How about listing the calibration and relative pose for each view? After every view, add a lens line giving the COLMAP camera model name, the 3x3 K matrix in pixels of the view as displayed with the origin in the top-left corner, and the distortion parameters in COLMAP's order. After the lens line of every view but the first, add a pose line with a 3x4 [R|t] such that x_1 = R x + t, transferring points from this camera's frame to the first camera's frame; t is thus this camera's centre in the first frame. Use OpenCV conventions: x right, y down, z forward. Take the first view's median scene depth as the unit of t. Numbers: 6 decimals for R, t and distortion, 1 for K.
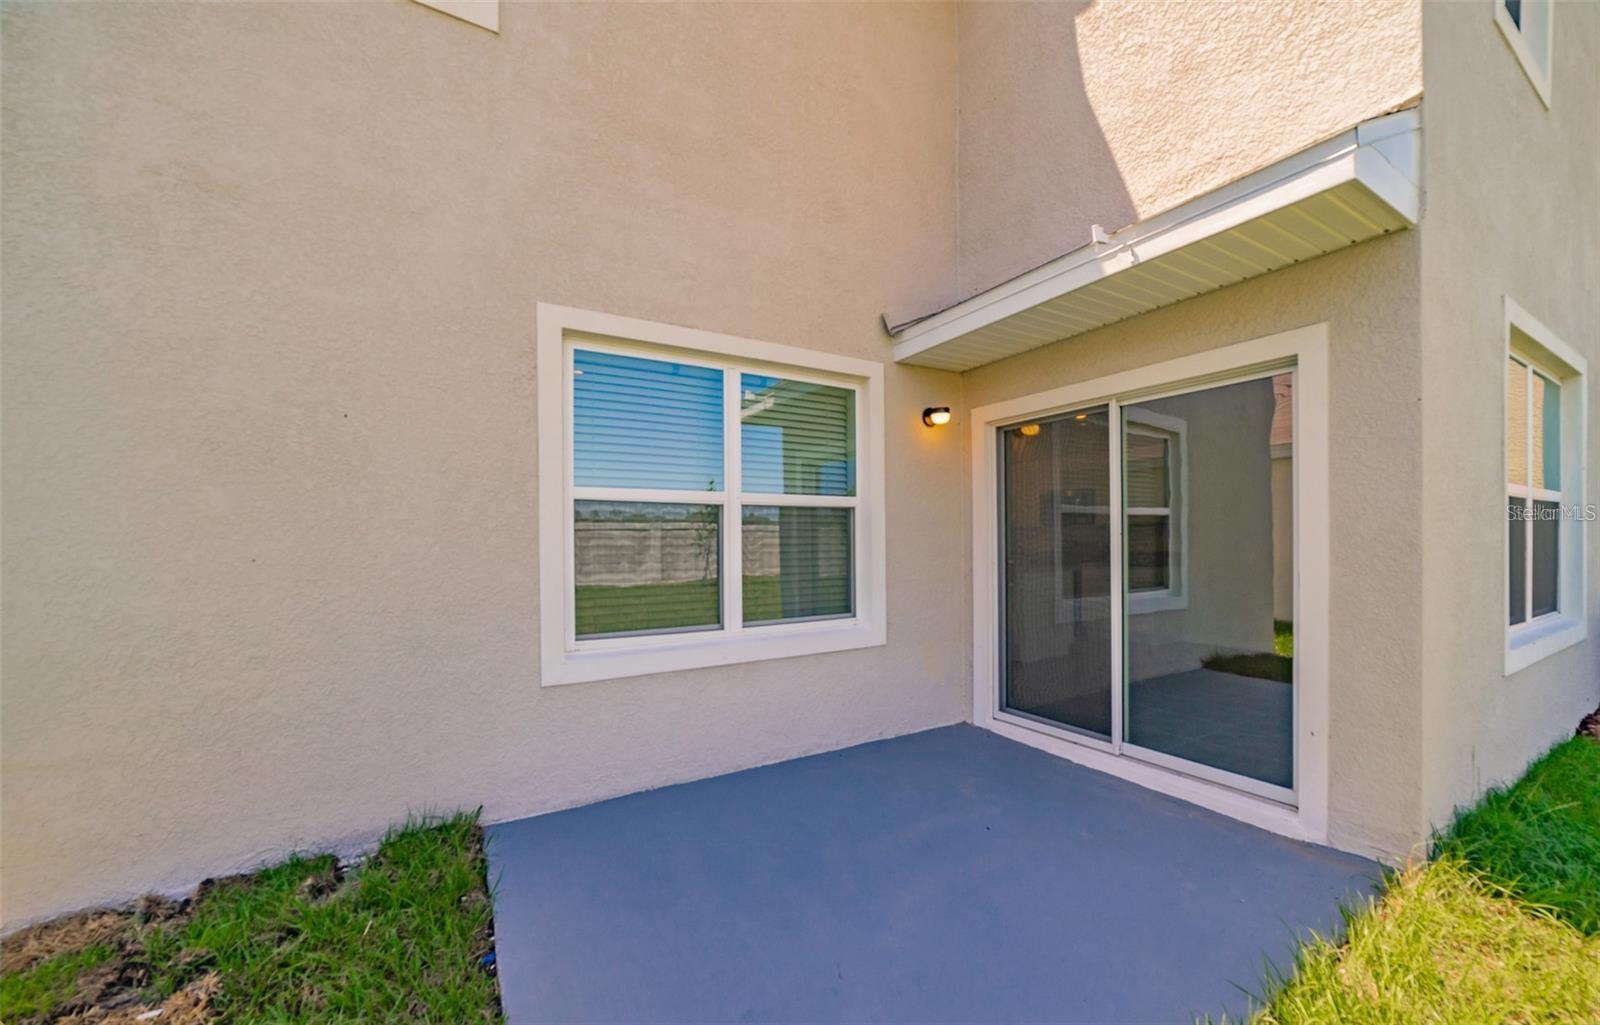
lens RADIAL K [[654.4, 0, 819.9], [0, 654.4, 542.6], [0, 0, 1]] dist [-0.012594, 0.000119]
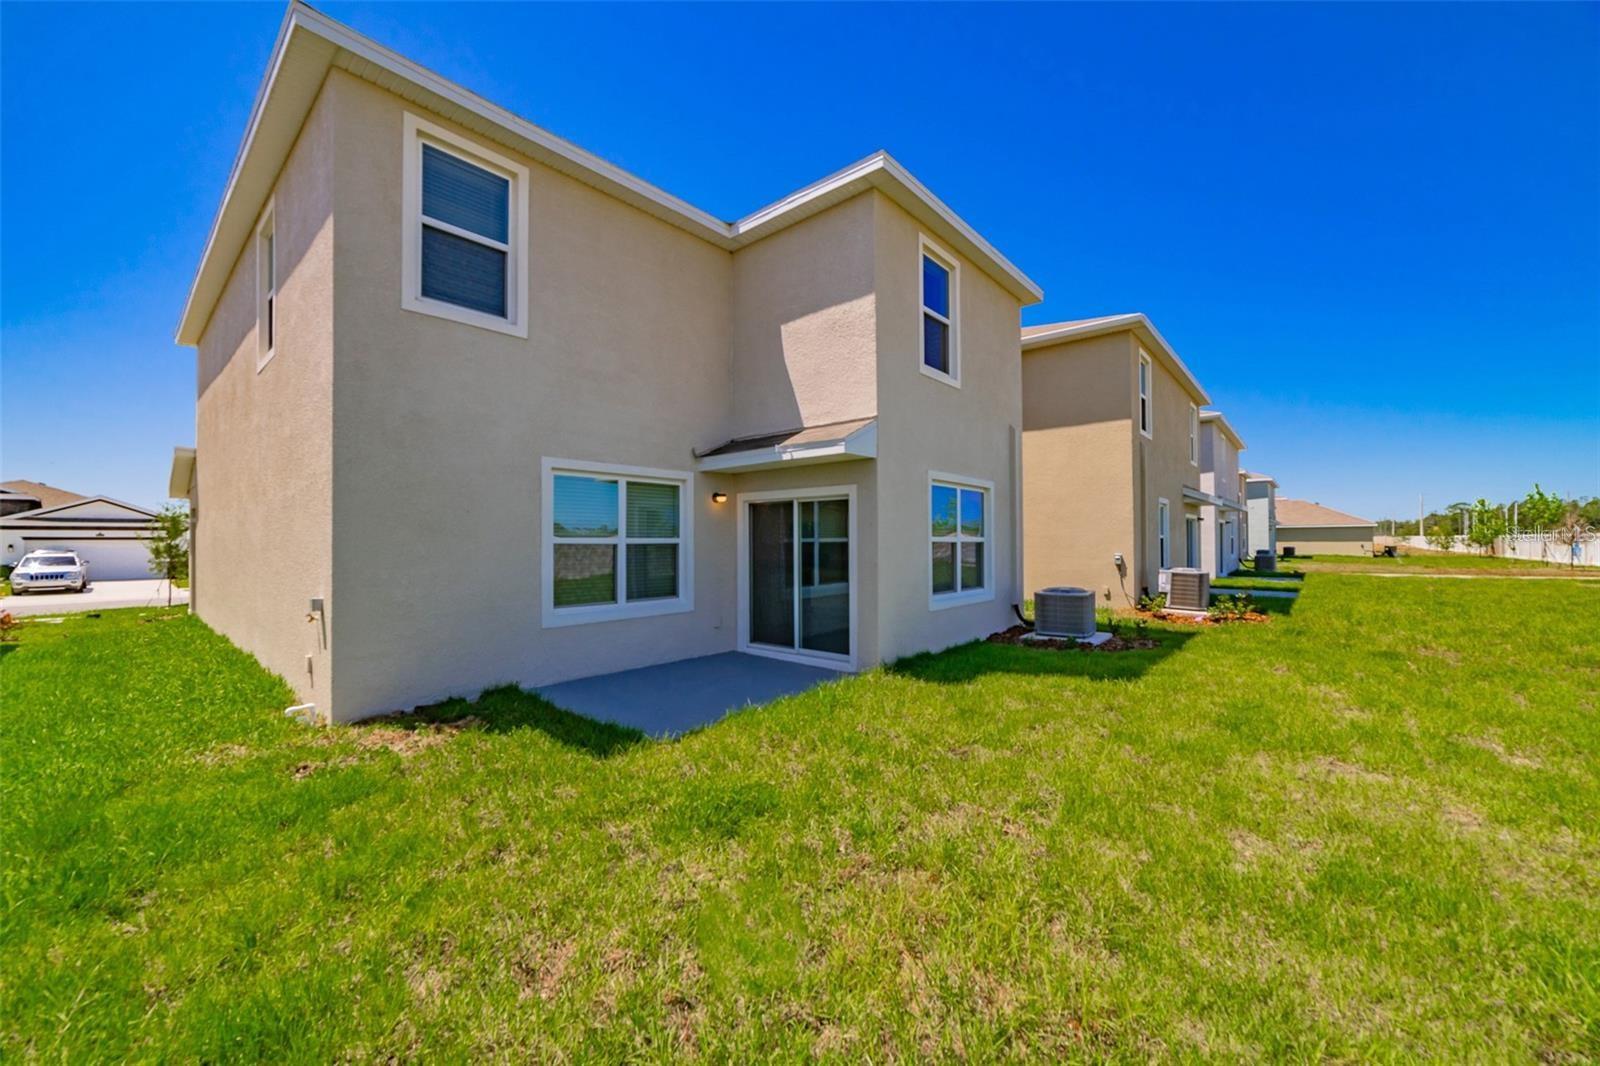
lens RADIAL K [[624.8, 0, 791.2], [0, 624.8, 532.8], [0, 0, 1]] dist [-0.009320, 0.000956]
pose [[0.960966, 0.007138, 0.276575, -0.154700], [-0.001813, 0.999808, -0.019504, -0.051287], [-0.276662, 0.018242, 0.960794, -0.997675]]
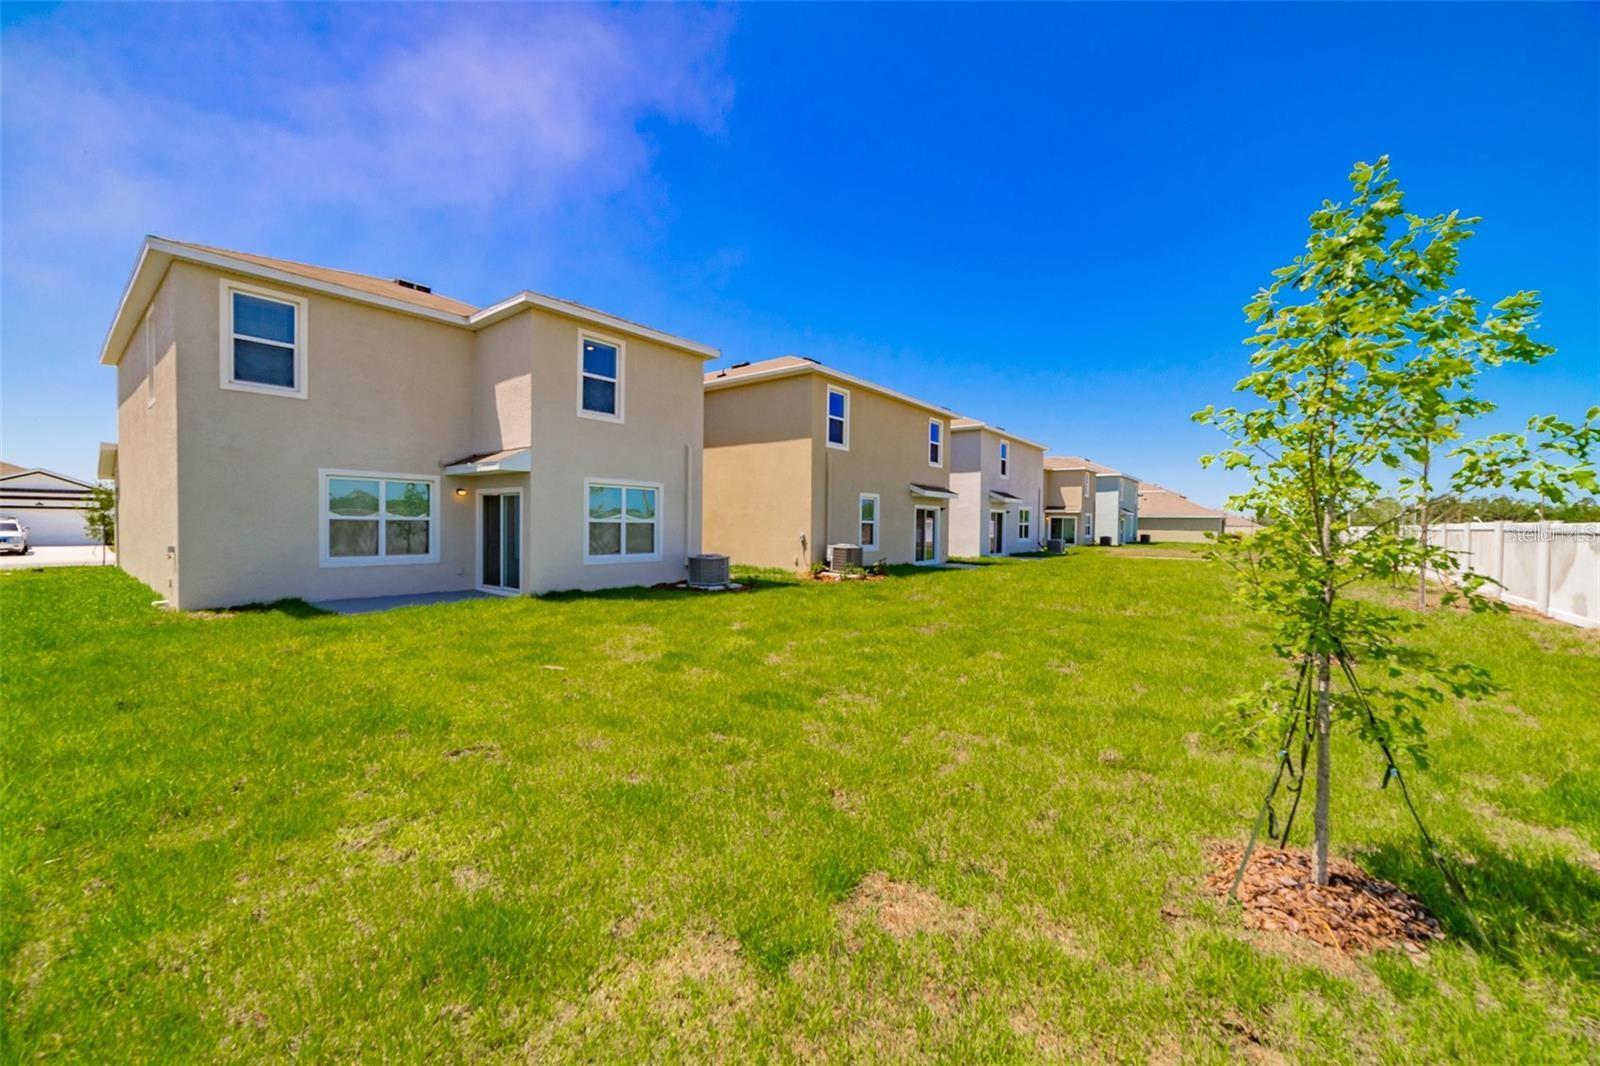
lens RADIAL K [[624.8, 0, 799.9], [0, 624.8, 535.6], [0, 0, 1]] dist [-0.009320, 0.000956]
pose [[0.945538, 0.013246, 0.325242, 0.816695], [-0.019454, 0.999685, 0.015843, -0.064798], [-0.324930, -0.021307, 0.945498, -2.609249]]
